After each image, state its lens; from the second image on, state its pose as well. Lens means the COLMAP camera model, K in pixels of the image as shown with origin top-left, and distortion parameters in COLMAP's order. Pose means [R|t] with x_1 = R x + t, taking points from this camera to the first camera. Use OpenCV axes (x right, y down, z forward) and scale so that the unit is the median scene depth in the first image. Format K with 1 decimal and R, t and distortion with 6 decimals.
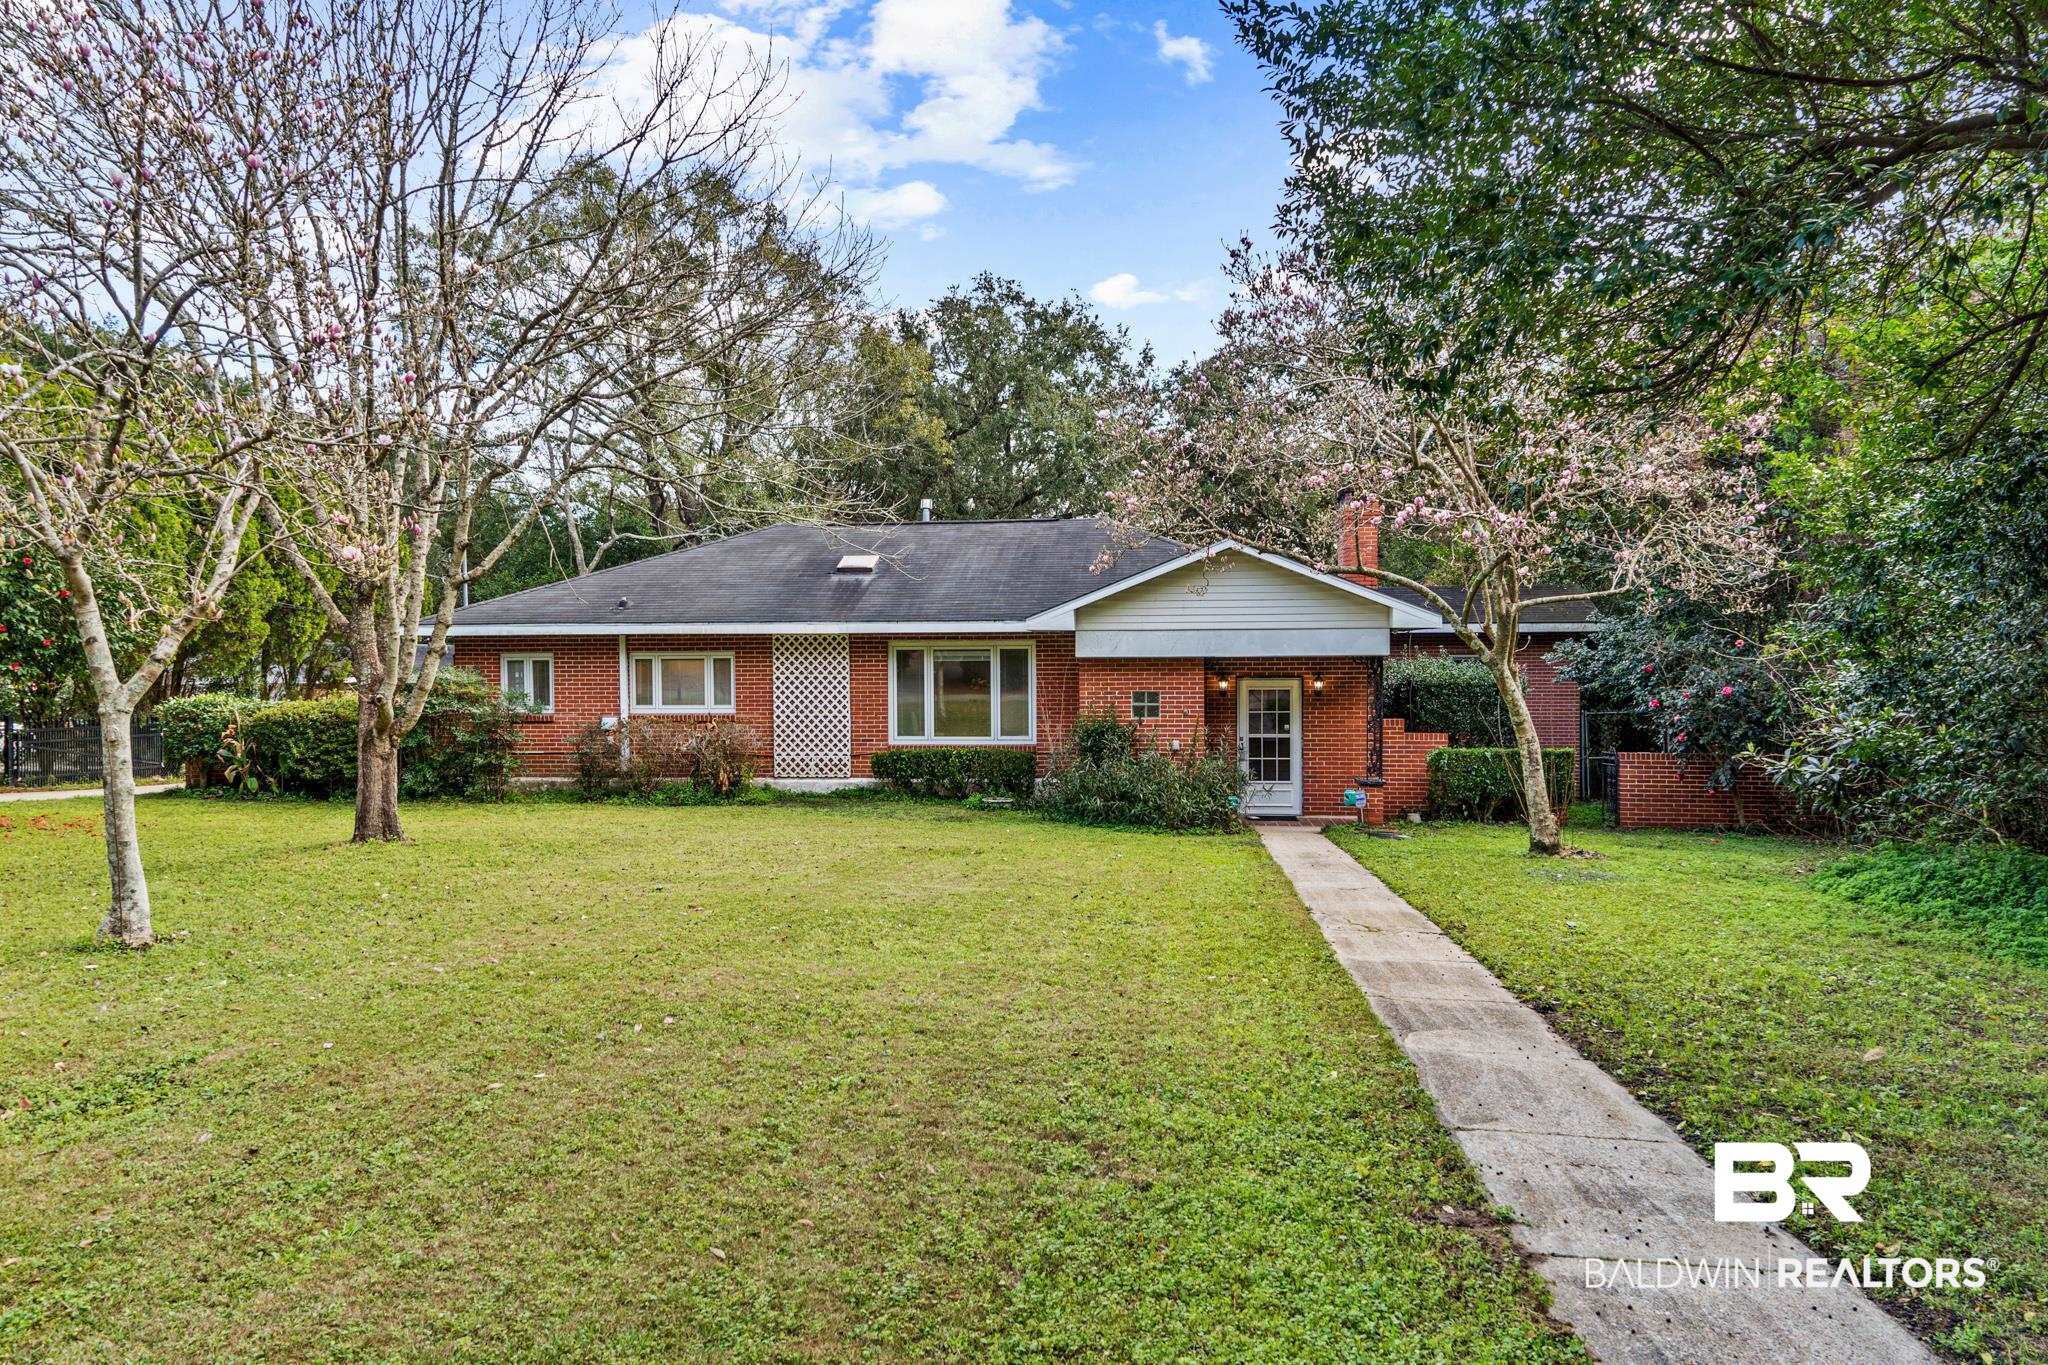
lens RADIAL K [[1437.0, 0, 1019.4], [0, 1437.0, 682.1], [0, 0, 1]] dist [-0.006658, 0.004420]
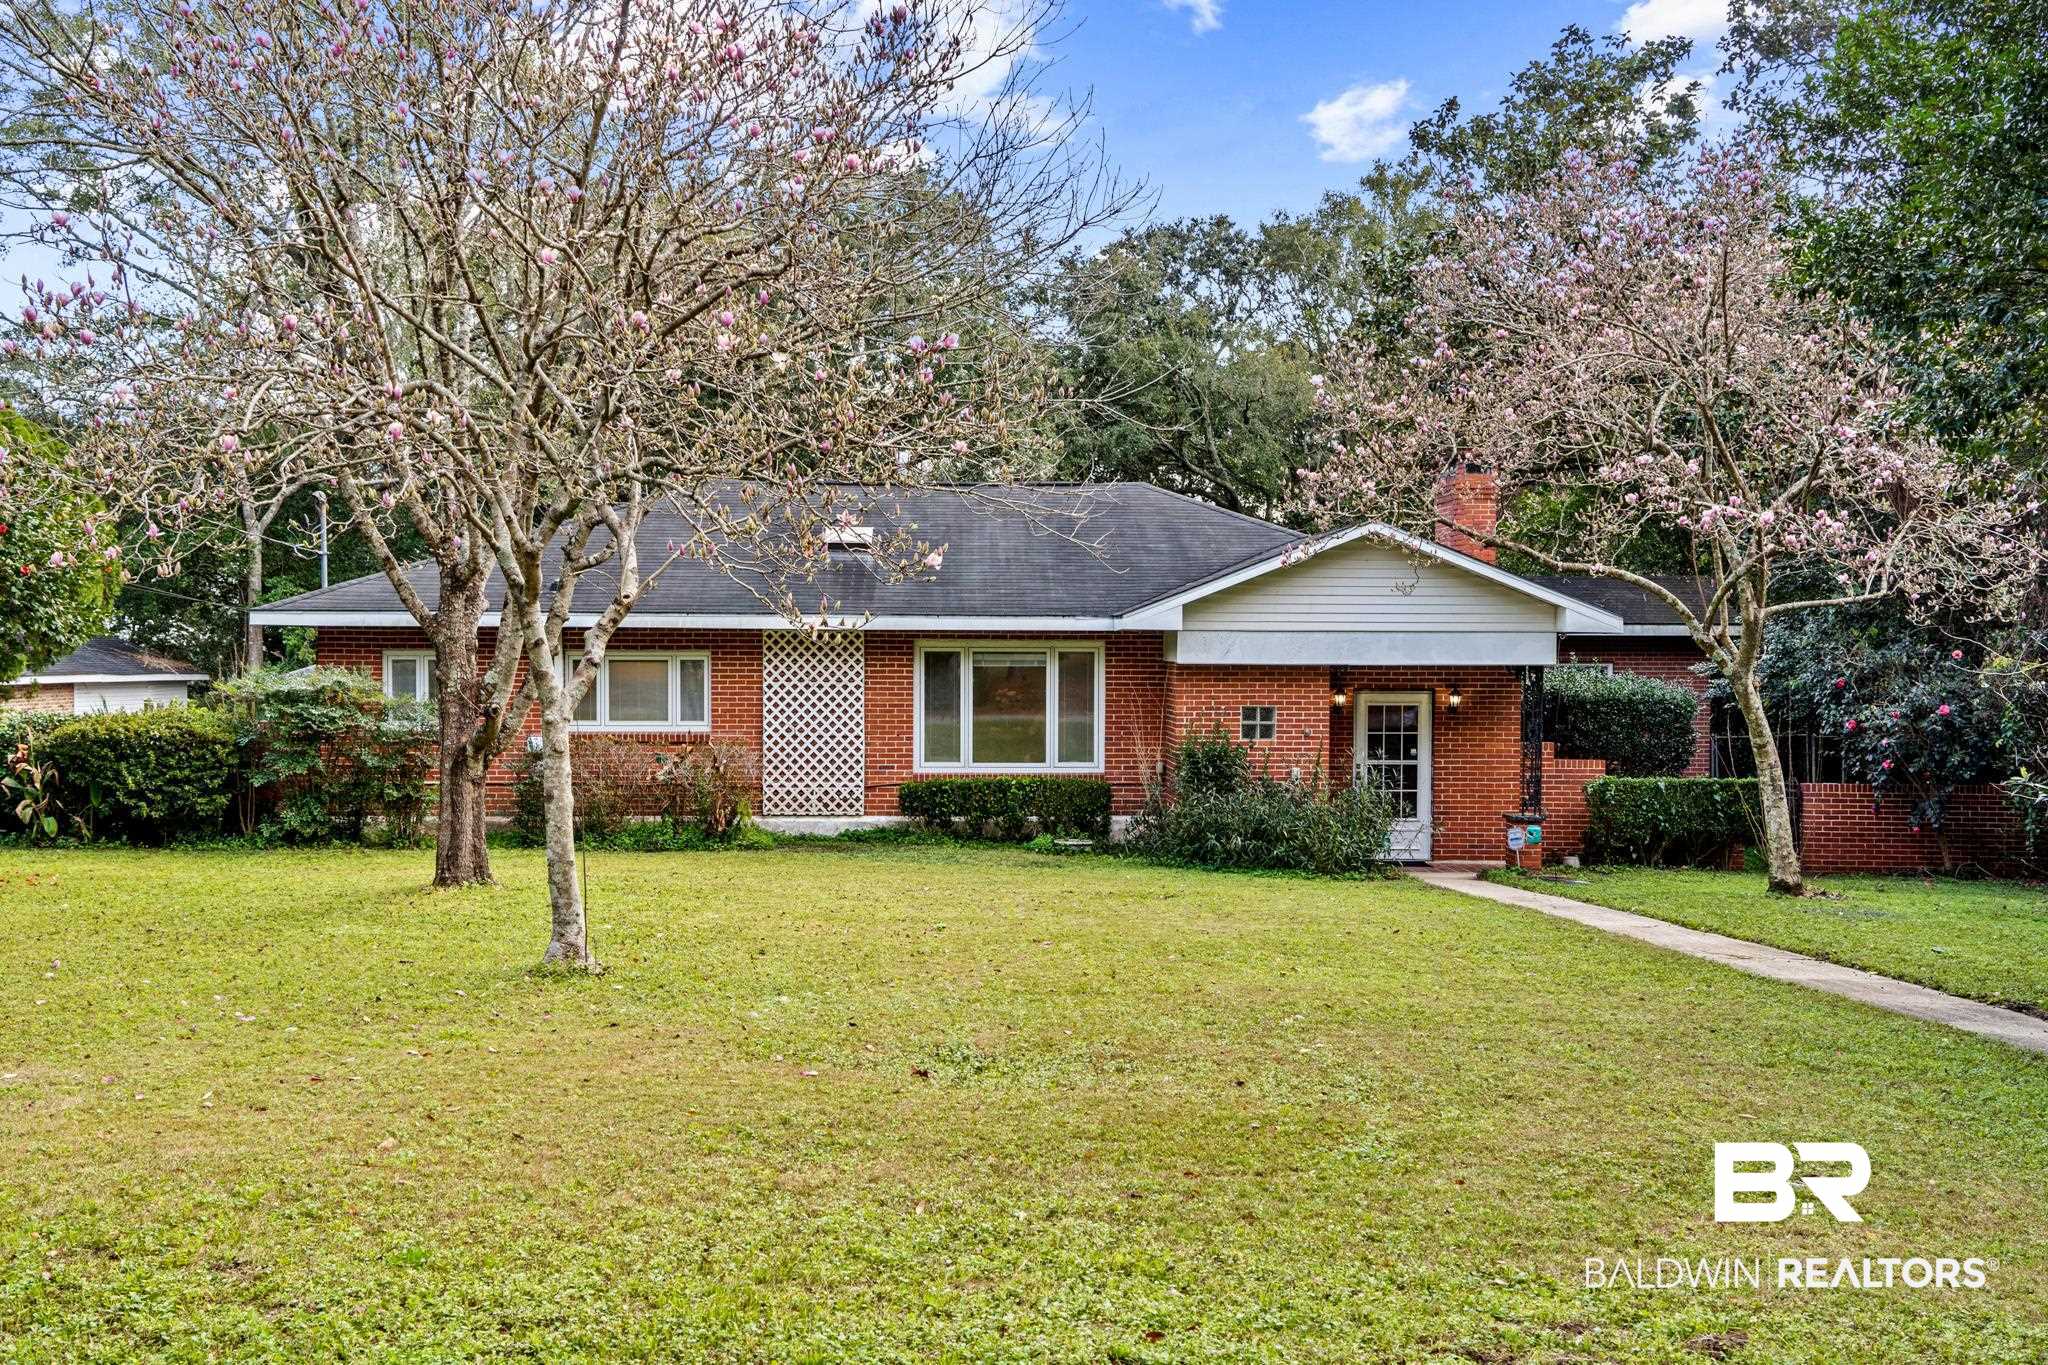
lens RADIAL K [[2148.2, 0, 1021.5], [0, 2148.2, 687.9], [0, 0, 1]] dist [0.011381, 0.000000]
pose [[0.988371, 0.007580, 0.151873, -0.217654], [-0.007203, 0.999969, -0.003031, 0.000559], [-0.151891, 0.001902, 0.988395, -0.166267]]
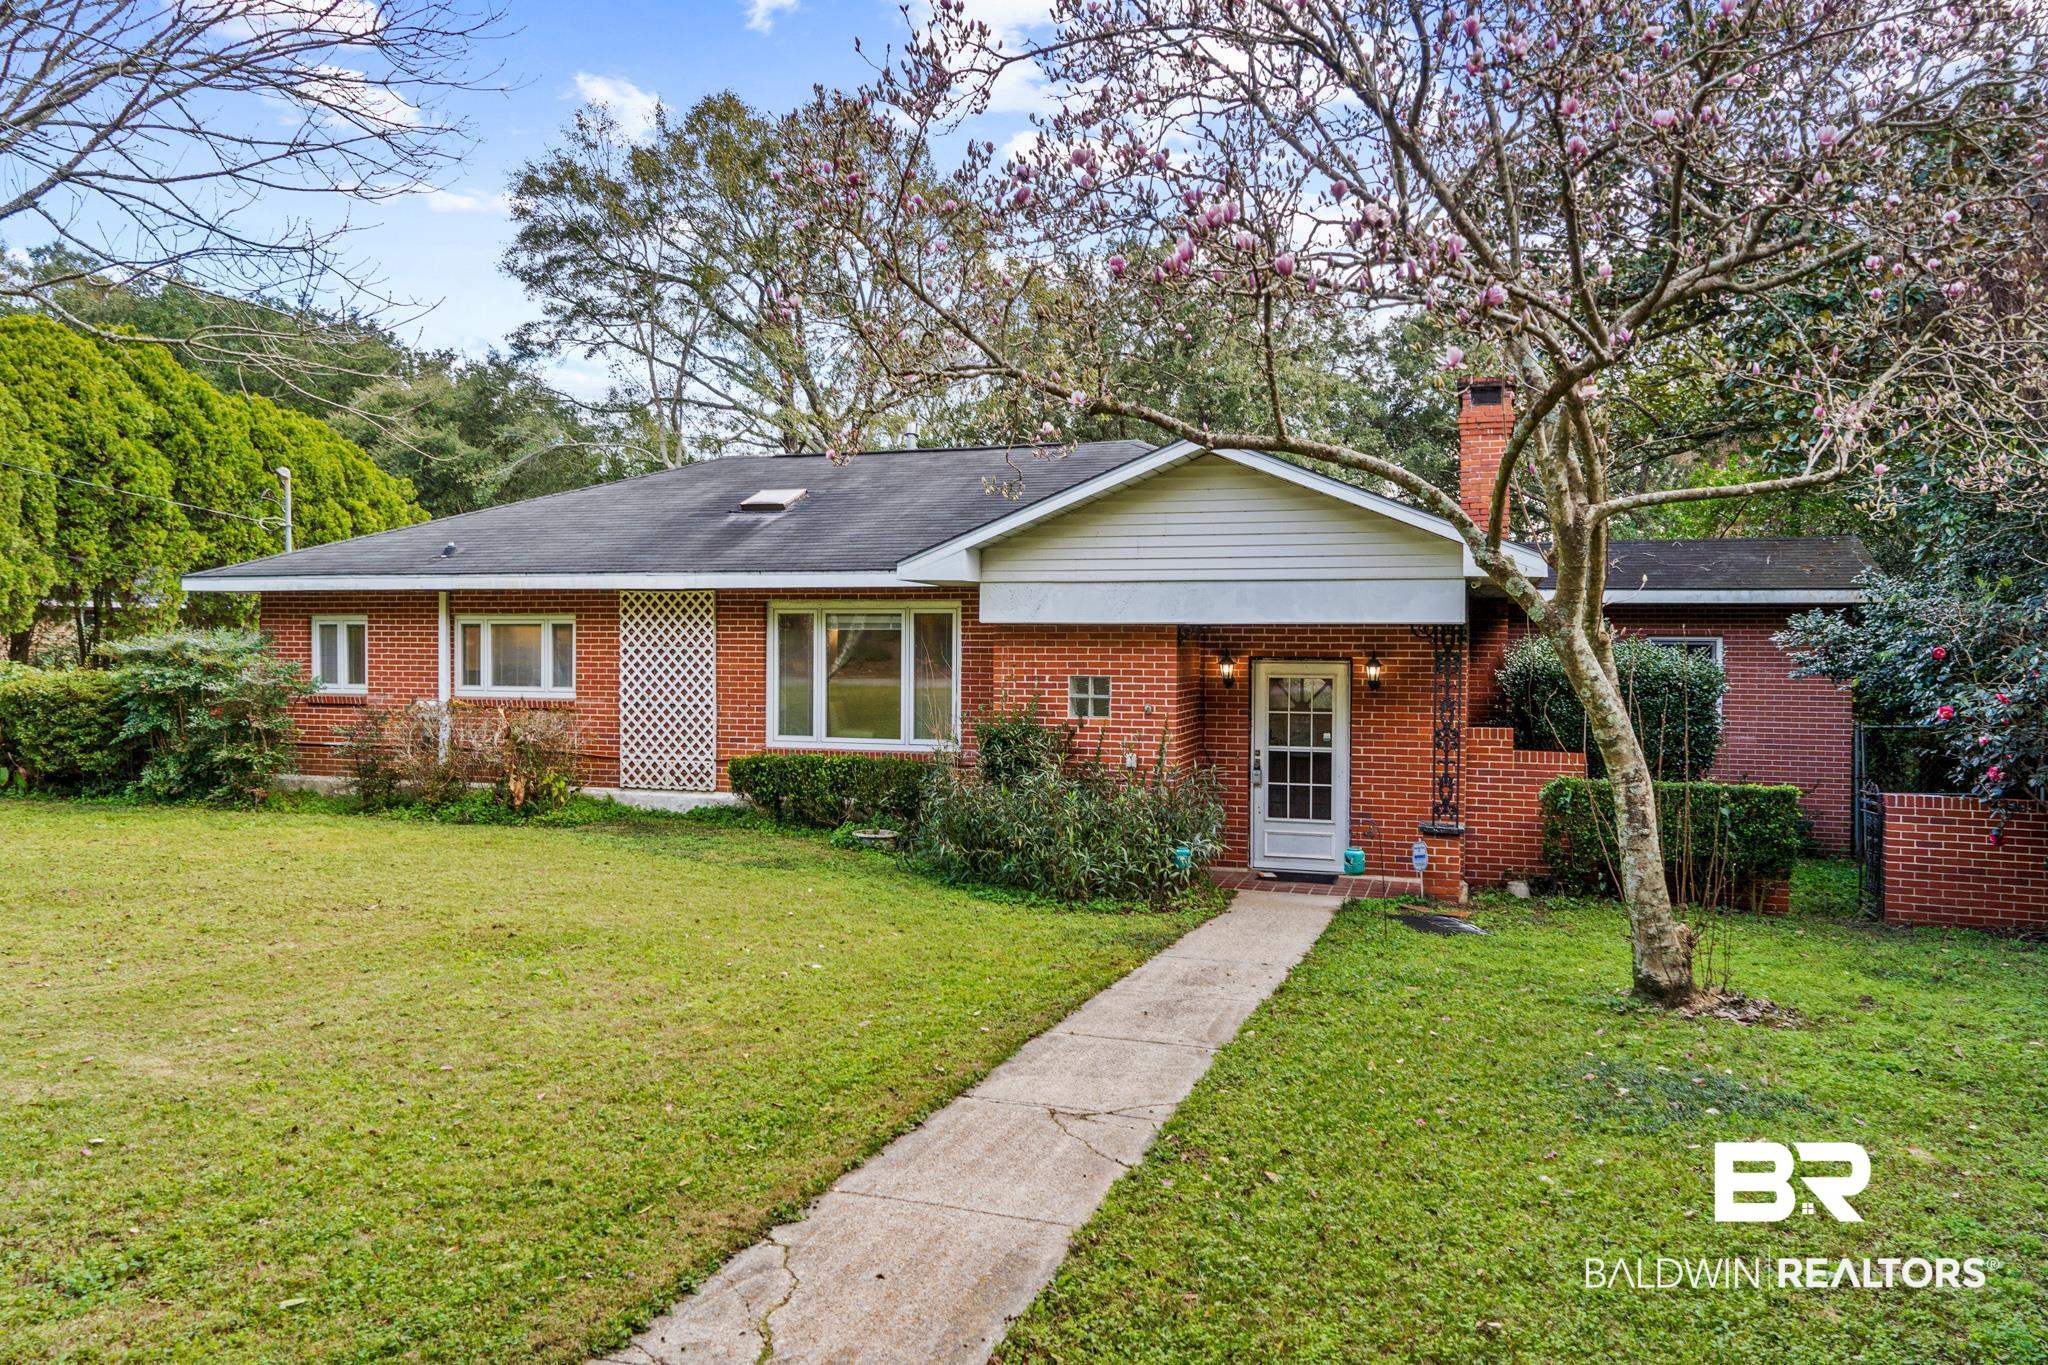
lens RADIAL K [[1437.0, 0, 1034.1], [0, 1437.0, 669.6], [0, 0, 1]] dist [-0.006658, 0.004420]
pose [[0.981384, 0.016621, -0.191335, 0.180082], [-0.017770, 0.999833, -0.004290, 0.006202], [0.191232, 0.007610, 0.981515, 0.339628]]
